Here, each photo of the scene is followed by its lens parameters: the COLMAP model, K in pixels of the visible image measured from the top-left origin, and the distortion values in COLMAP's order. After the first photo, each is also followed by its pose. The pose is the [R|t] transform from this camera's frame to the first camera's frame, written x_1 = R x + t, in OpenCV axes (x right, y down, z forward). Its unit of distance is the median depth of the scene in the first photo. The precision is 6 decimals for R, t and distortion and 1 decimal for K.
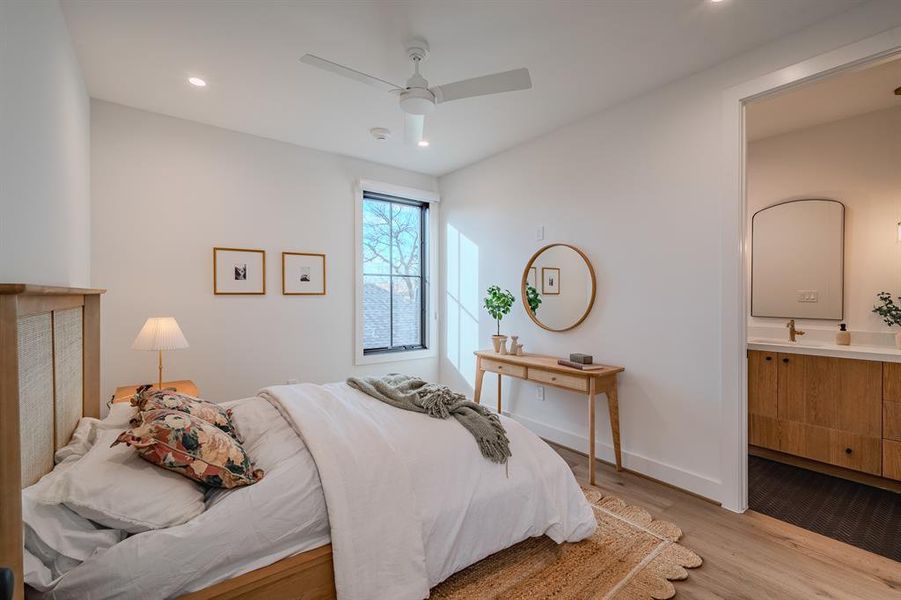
lens RADIAL K [[393.5, 0, 448.8], [0, 393.5, 298.3], [0, 0, 1]] dist [0.000222, -0.000434]
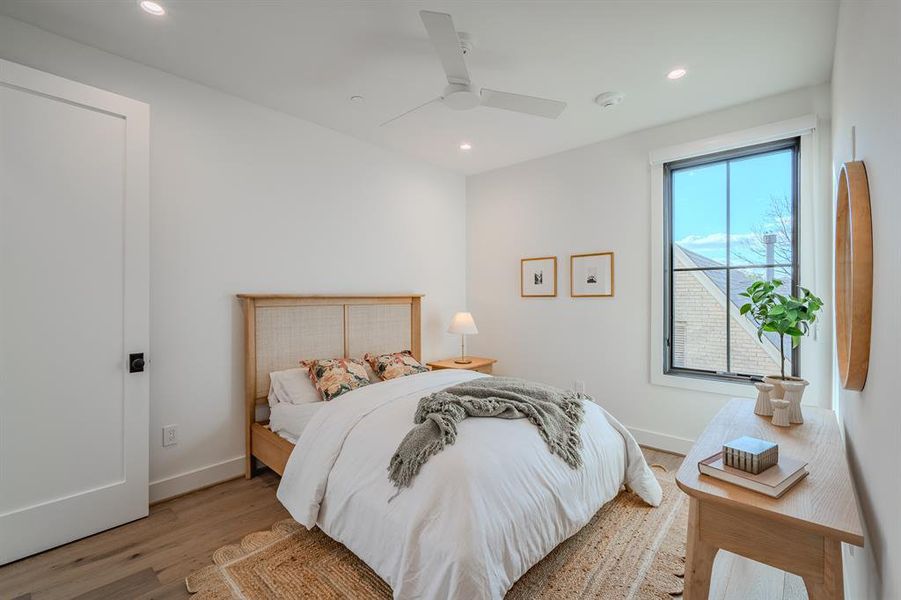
lens RADIAL K [[390.6, 0, 448.8], [0, 390.6, 302.0], [0, 0, 1]] dist [0.001716, 0.000047]
pose [[0.182787, 0.012800, -0.983069, 0.569161], [-0.005979, 0.999911, 0.011908, -0.006324], [0.983134, 0.003702, 0.182848, 0.527967]]
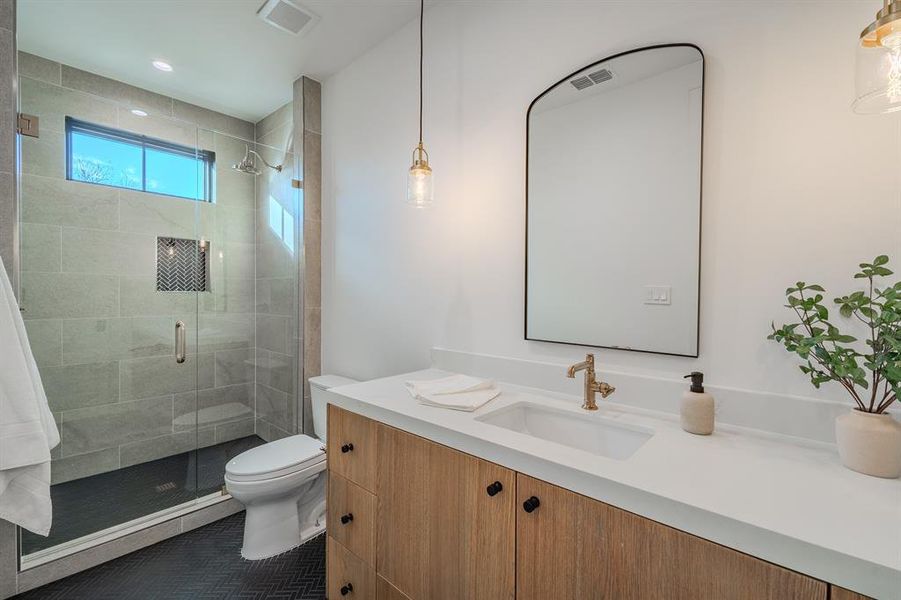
lens RADIAL K [[403.6, 0, 462.7], [0, 403.6, 297.3], [0, 0, 1]] dist [0.034780, 0.000036]
pose [[0.975556, 0.008255, 0.219594, 0.289533], [-0.009229, 0.999952, 0.003410, -0.000764], [-0.219555, -0.005353, 0.975585, 0.278607]]
